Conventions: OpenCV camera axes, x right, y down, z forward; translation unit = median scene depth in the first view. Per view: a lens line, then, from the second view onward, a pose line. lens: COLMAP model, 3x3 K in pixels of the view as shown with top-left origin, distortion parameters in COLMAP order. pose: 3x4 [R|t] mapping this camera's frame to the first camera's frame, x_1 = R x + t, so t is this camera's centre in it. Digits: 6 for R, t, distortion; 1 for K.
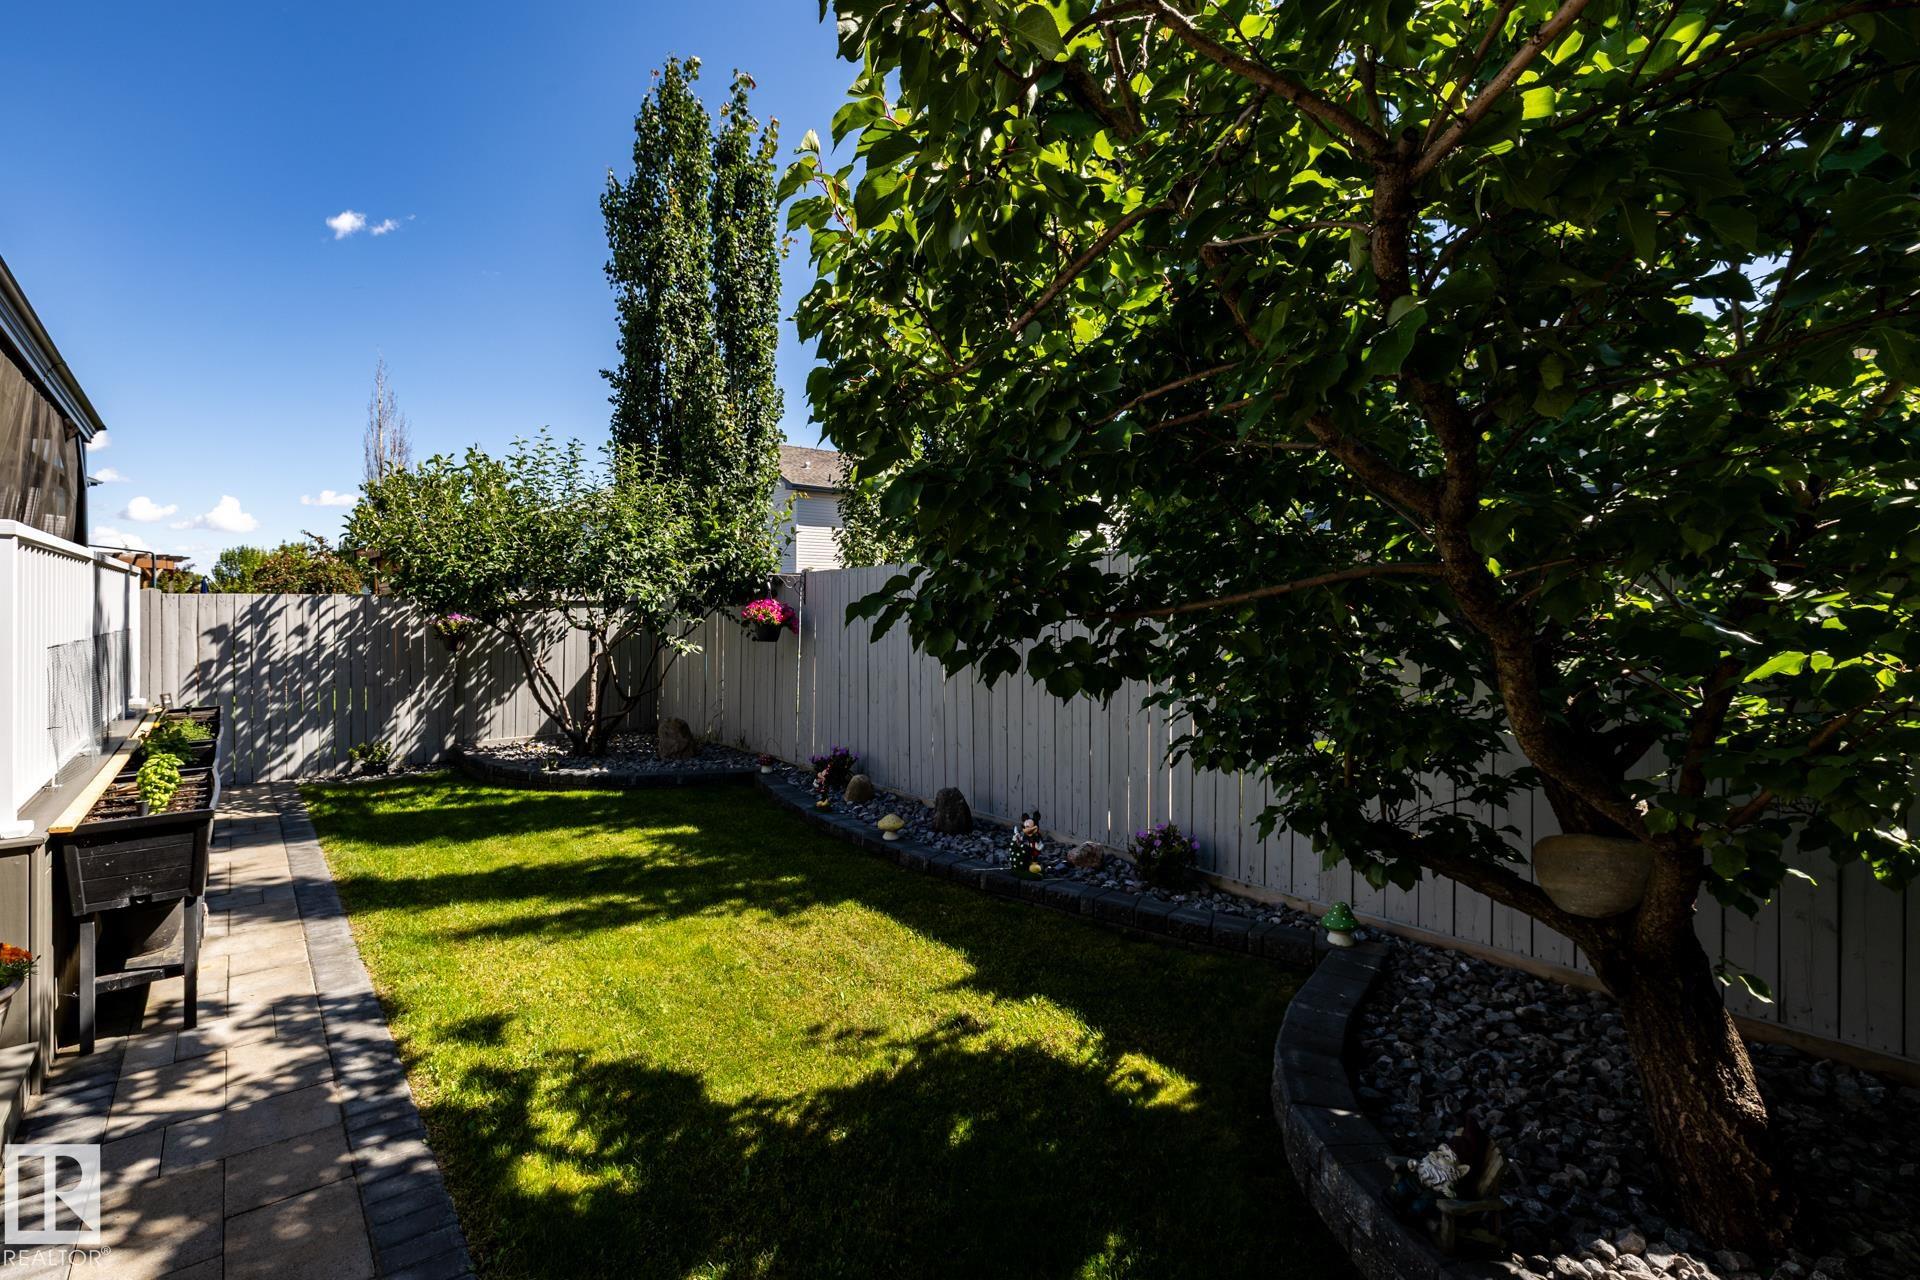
lens RADIAL K [[888.7, 0, 839.1], [0, 888.7, 620.7], [0, 0, 1]] dist [0.007235, -0.000553]
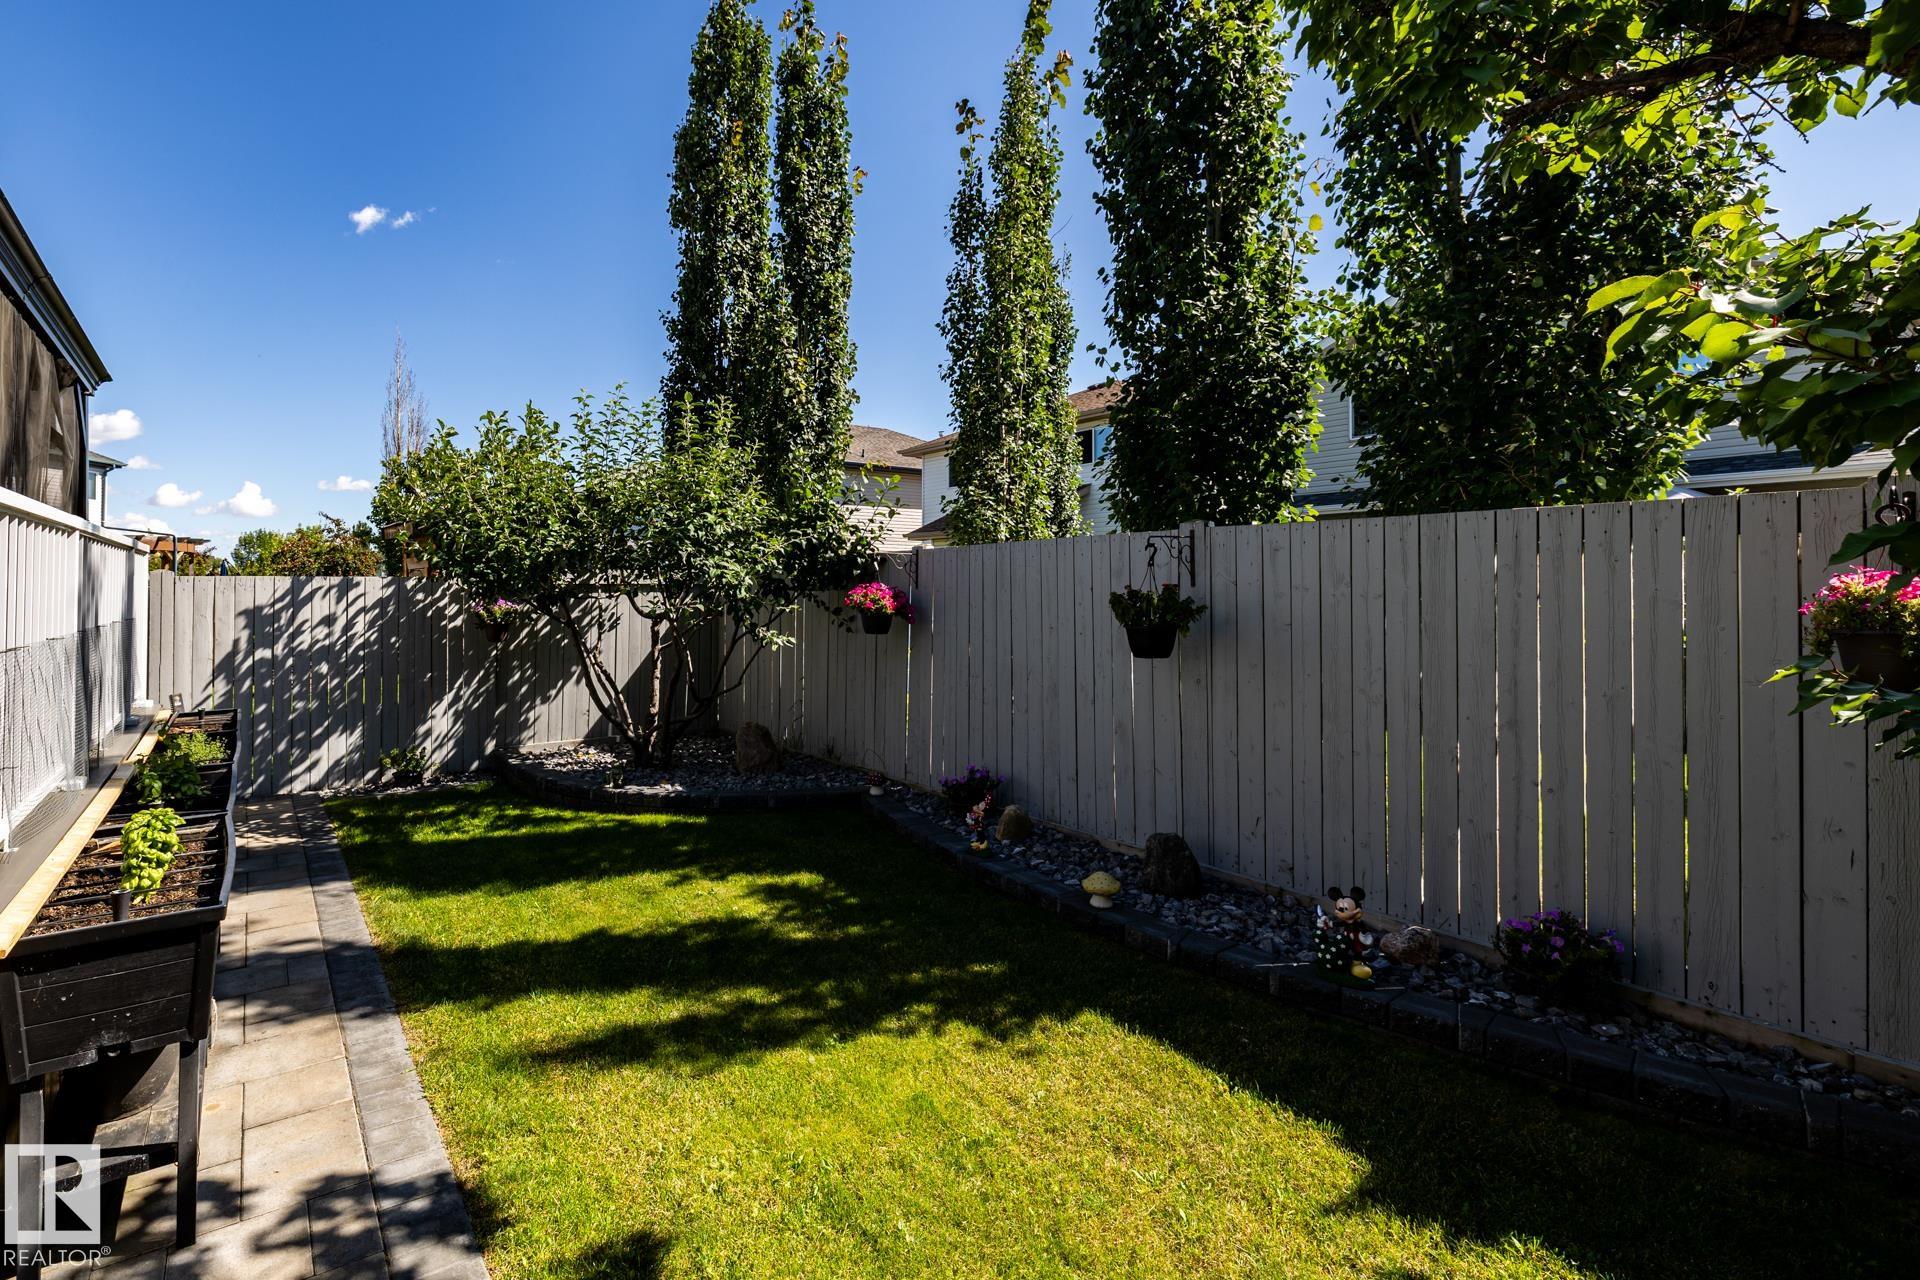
lens RADIAL K [[888.7, 0, 779.6], [0, 888.7, 587.6], [0, 0, 1]] dist [0.007235, -0.000553]
pose [[0.998092, 0.000459, -0.061735, -0.188365], [-0.001646, 0.999815, -0.019186, -0.006336], [0.061715, 0.019251, 0.997908, 0.271811]]
